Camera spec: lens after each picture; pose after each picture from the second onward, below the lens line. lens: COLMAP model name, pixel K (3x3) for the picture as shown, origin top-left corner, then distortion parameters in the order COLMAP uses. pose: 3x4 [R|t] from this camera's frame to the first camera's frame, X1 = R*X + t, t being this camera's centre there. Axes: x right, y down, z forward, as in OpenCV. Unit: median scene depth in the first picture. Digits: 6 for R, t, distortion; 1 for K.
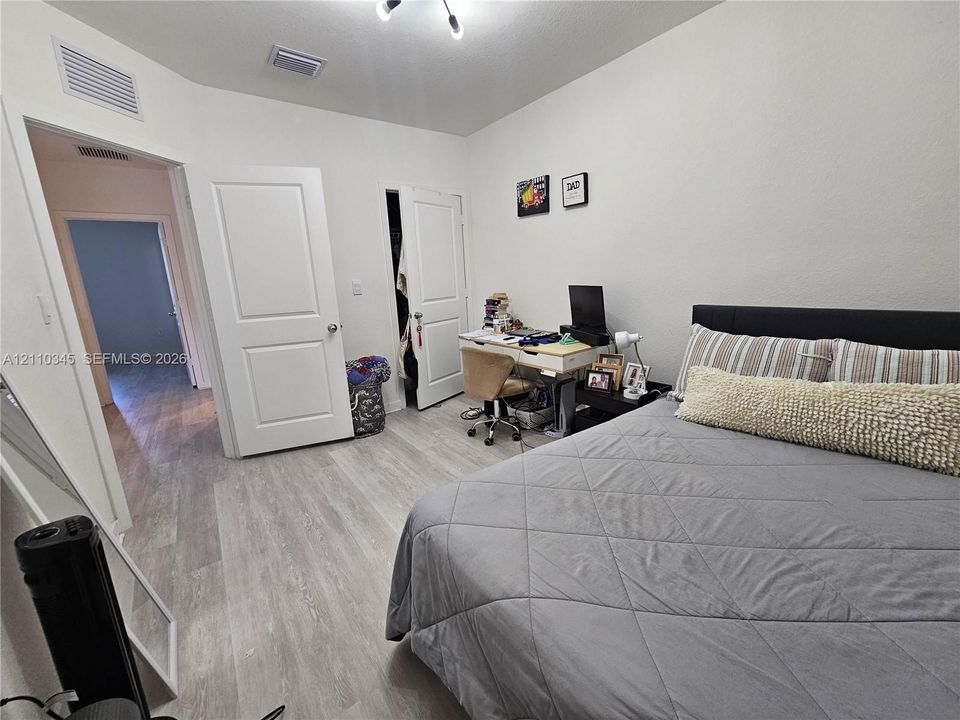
lens RADIAL K [[396.5, 0, 483.6], [0, 396.5, 358.0], [0, 0, 1]] dist [-0.000885, 0.000135]
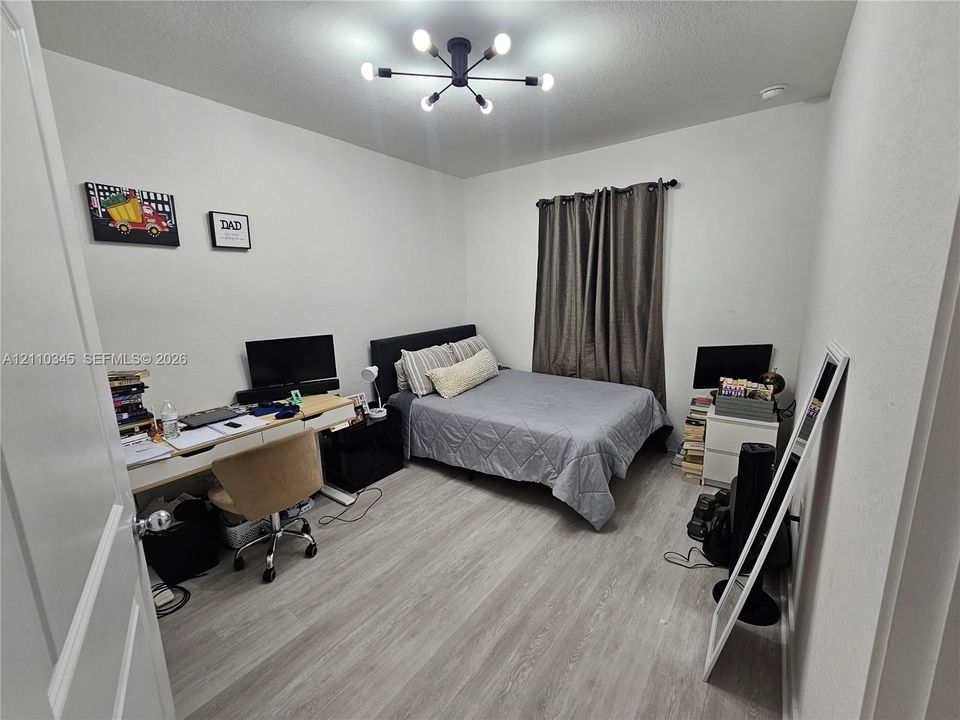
lens RADIAL K [[396.5, 0, 483.6], [0, 396.5, 358.0], [0, 0, 1]] dist [-0.000885, 0.000135]
pose [[-0.291234, -0.119113, 0.949207, -0.759907], [0.236709, 0.952393, 0.192139, -0.204299], [-0.926904, 0.280643, -0.249174, 0.798894]]
